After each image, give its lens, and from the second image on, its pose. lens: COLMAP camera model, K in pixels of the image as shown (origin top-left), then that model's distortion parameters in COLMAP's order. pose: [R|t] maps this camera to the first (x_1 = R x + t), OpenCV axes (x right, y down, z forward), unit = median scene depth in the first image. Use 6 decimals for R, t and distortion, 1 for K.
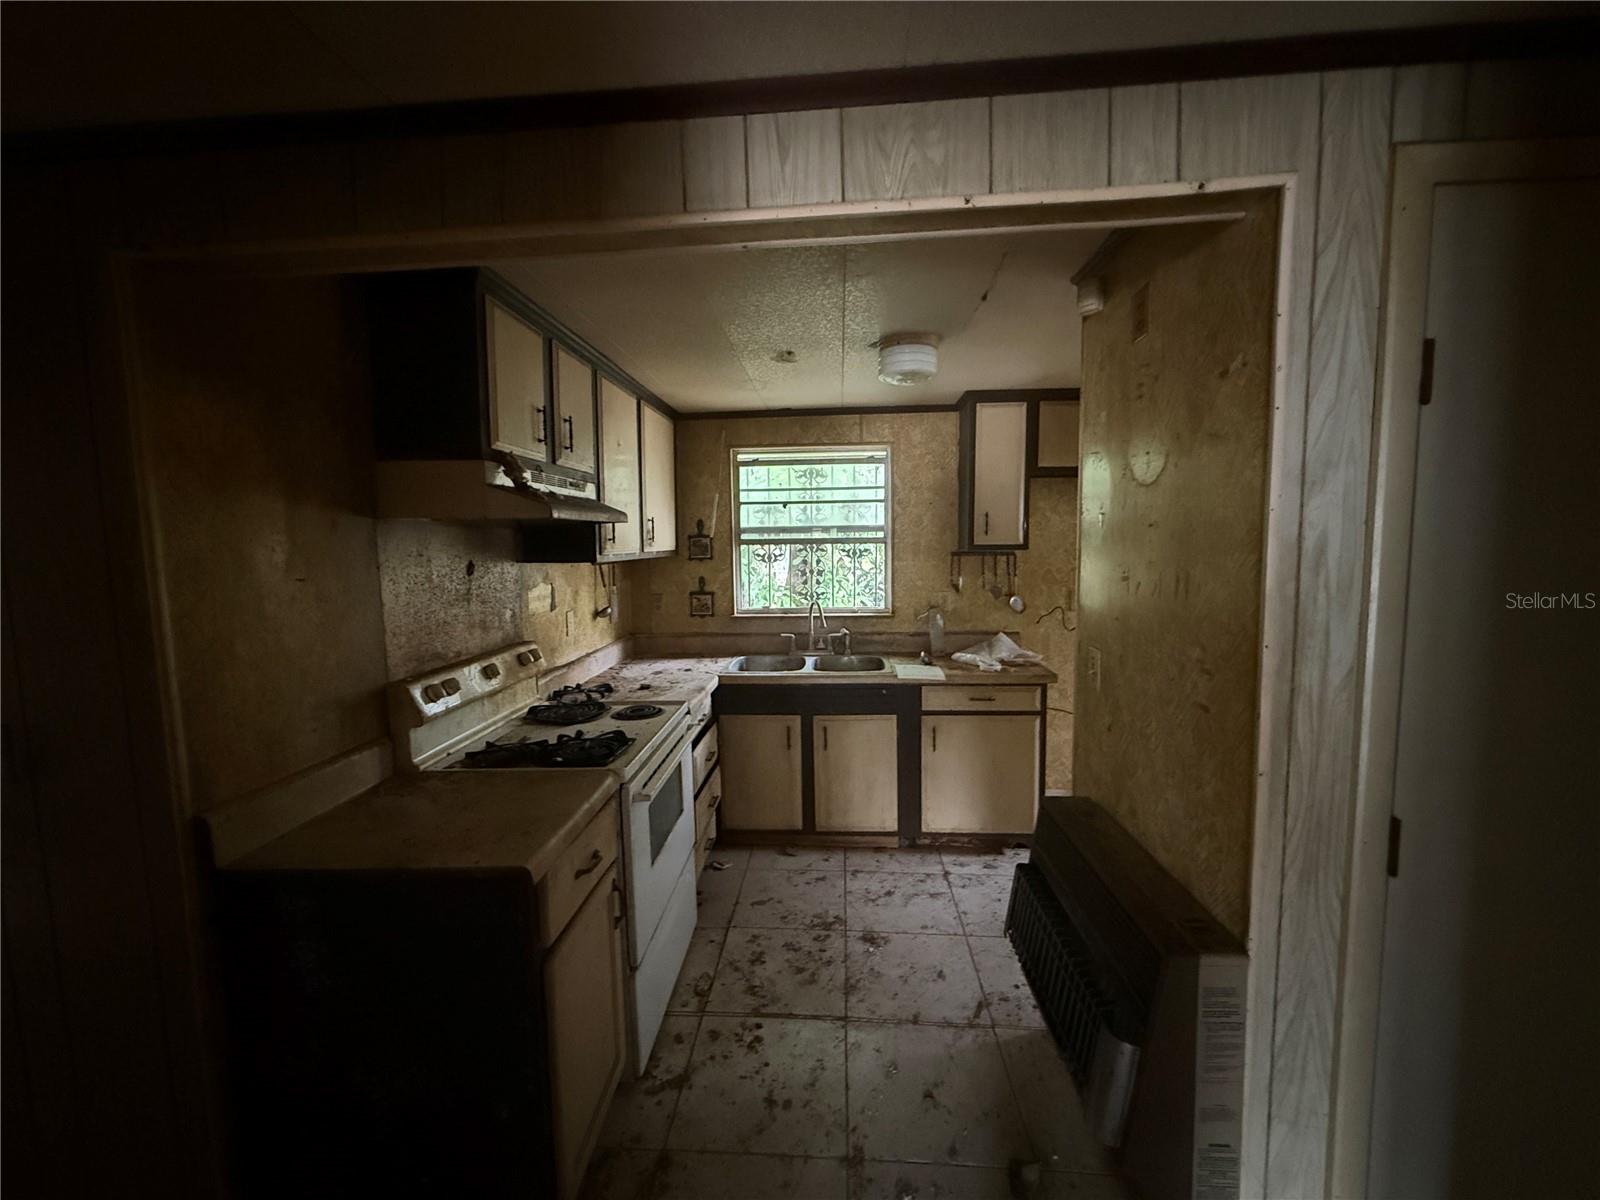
lens RADIAL K [[642.0, 0, 794.4], [0, 642.0, 597.3], [0, 0, 1]] dist [-0.002731, -0.000140]
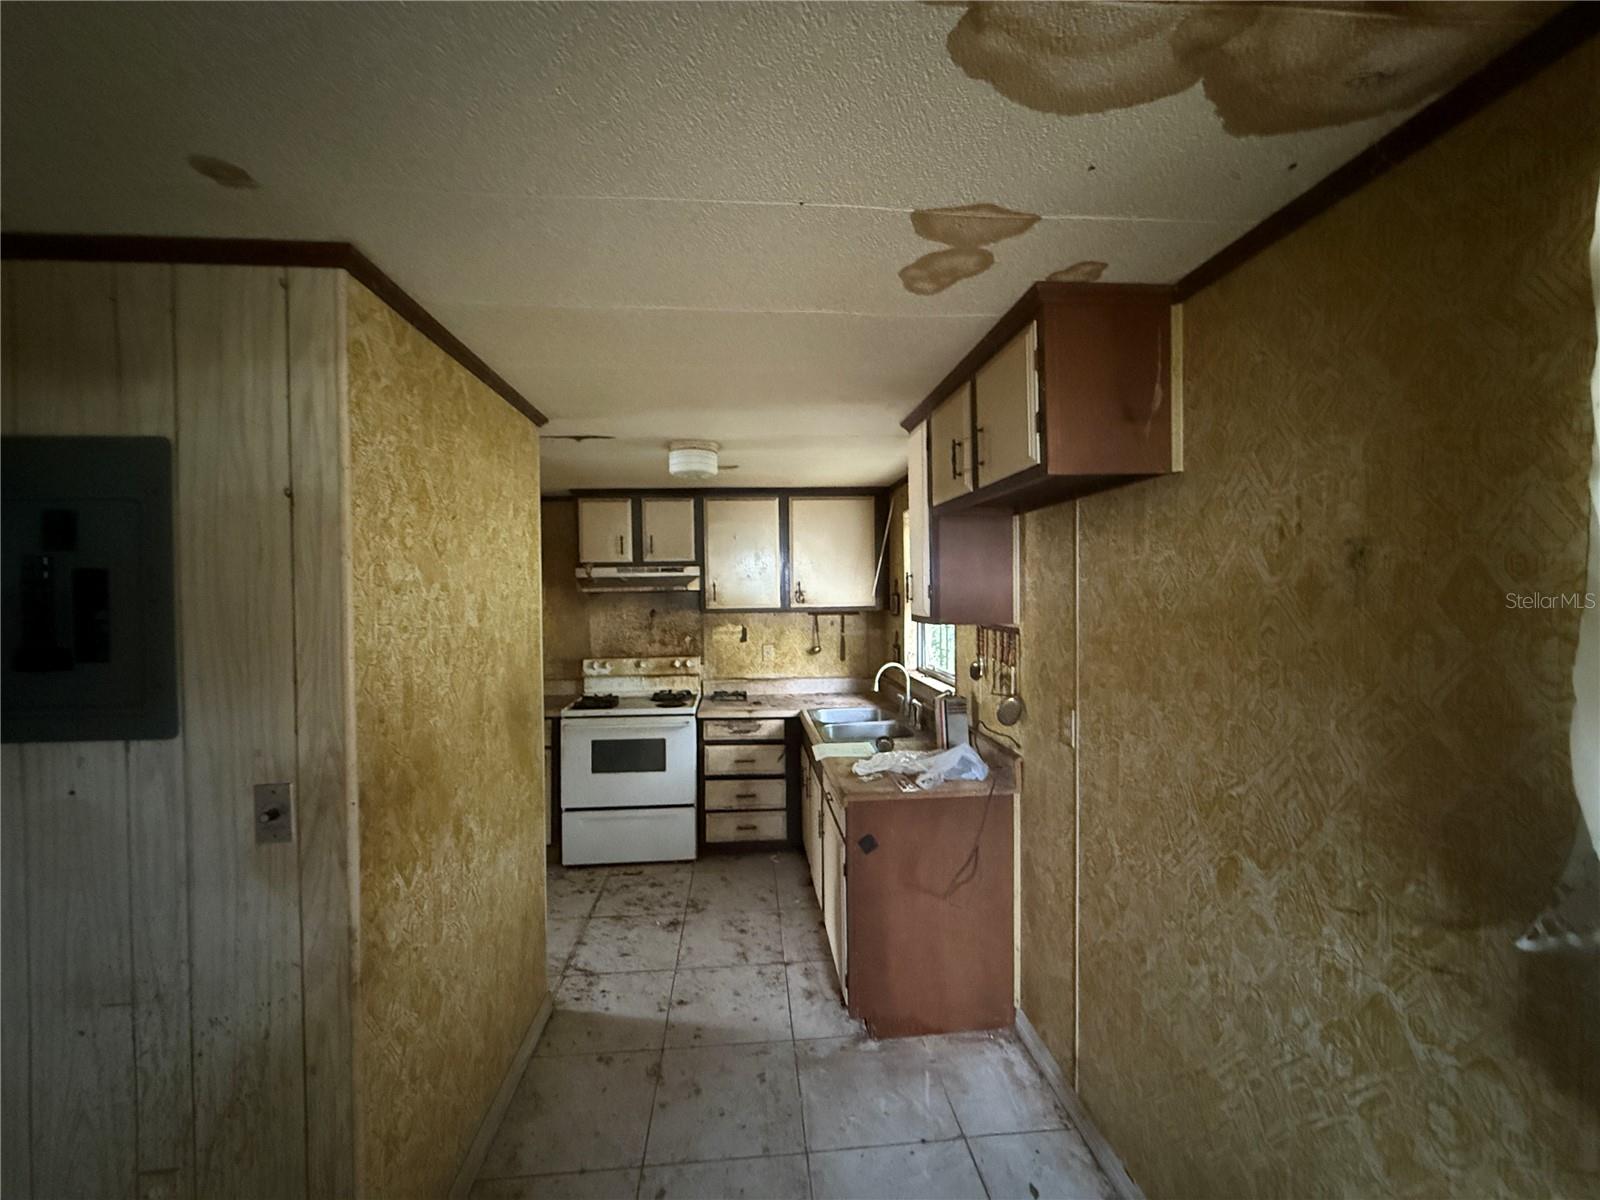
lens RADIAL K [[642.0, 0, 798.3], [0, 642.0, 597.9], [0, 0, 1]] dist [-0.002731, -0.000140]
pose [[0.155799, 0.027005, -0.987420, 1.502466], [-0.079868, 0.996698, 0.014657, -0.152388], [0.984555, 0.076579, 0.157441, 1.084264]]
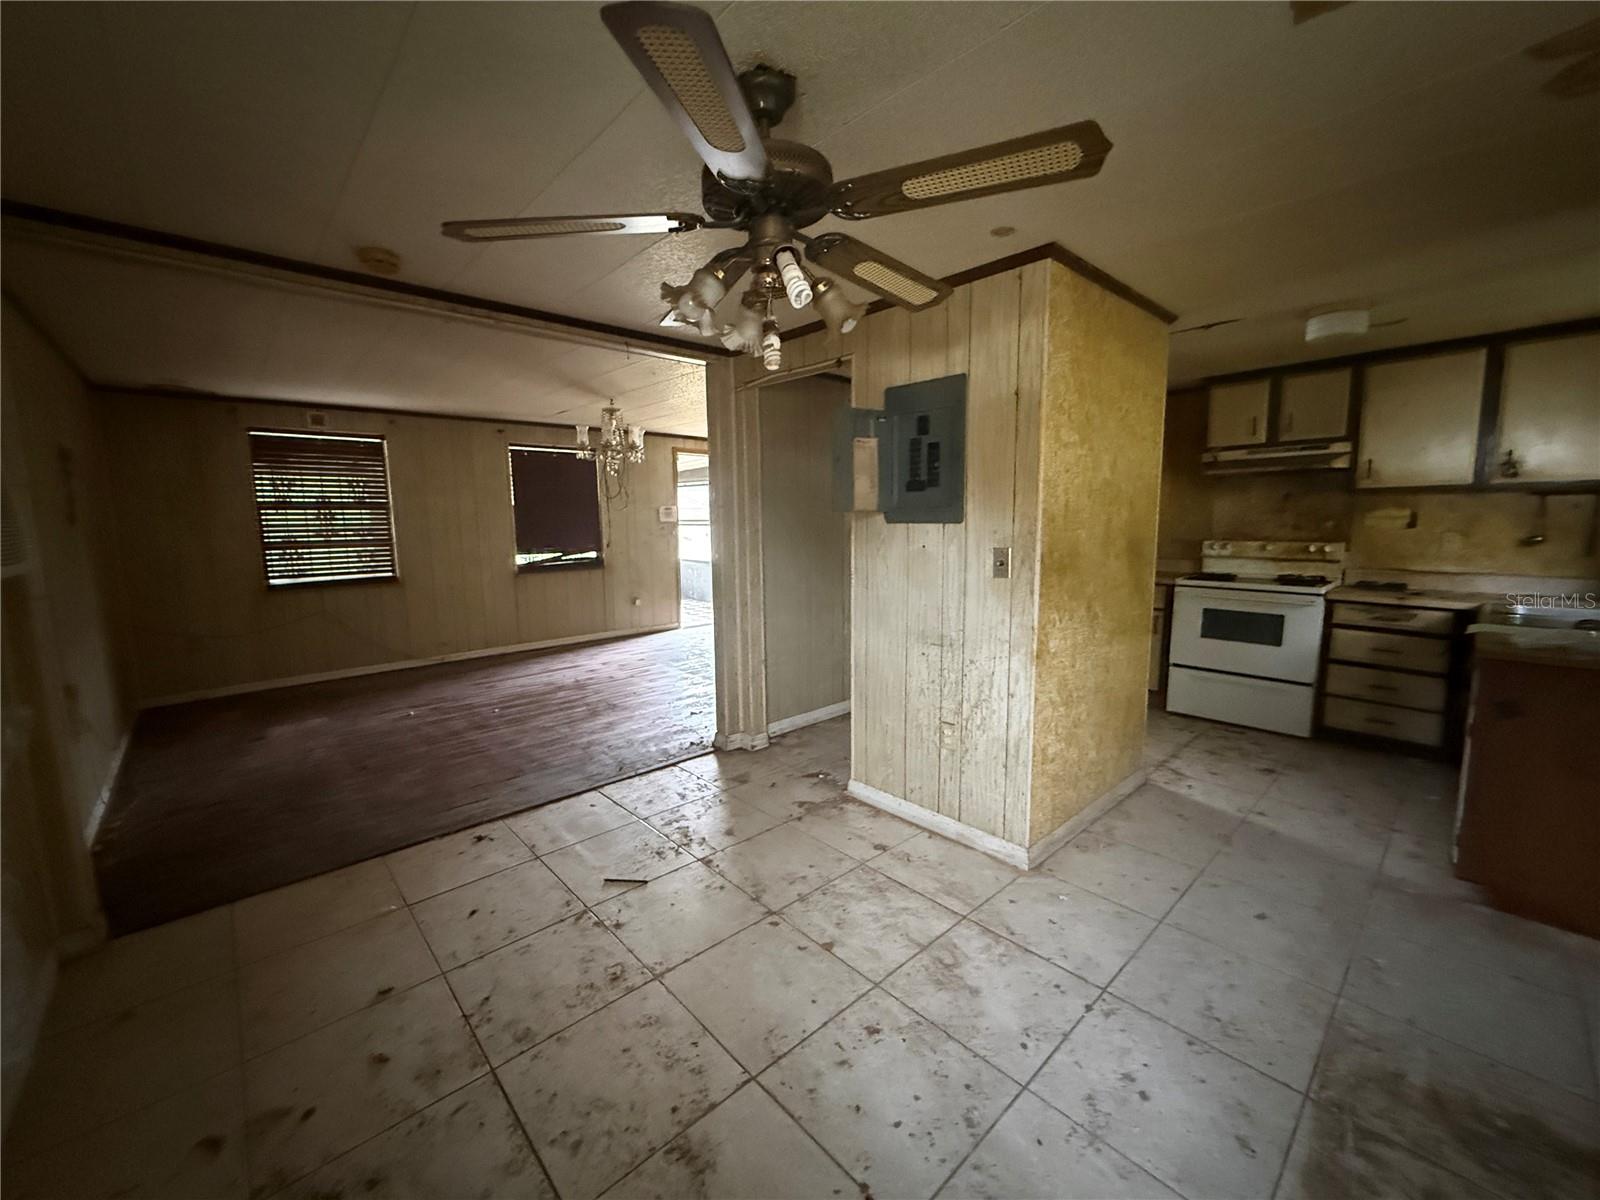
lens RADIAL K [[642.0, 0, 791.3], [0, 642.0, 600.2], [0, 0, 1]] dist [-0.002731, -0.000140]
pose [[-0.689160, 0.119676, -0.714658, 1.918907], [-0.039441, 0.978609, 0.201911, -0.066744], [0.723535, 0.167336, -0.669699, 1.220455]]
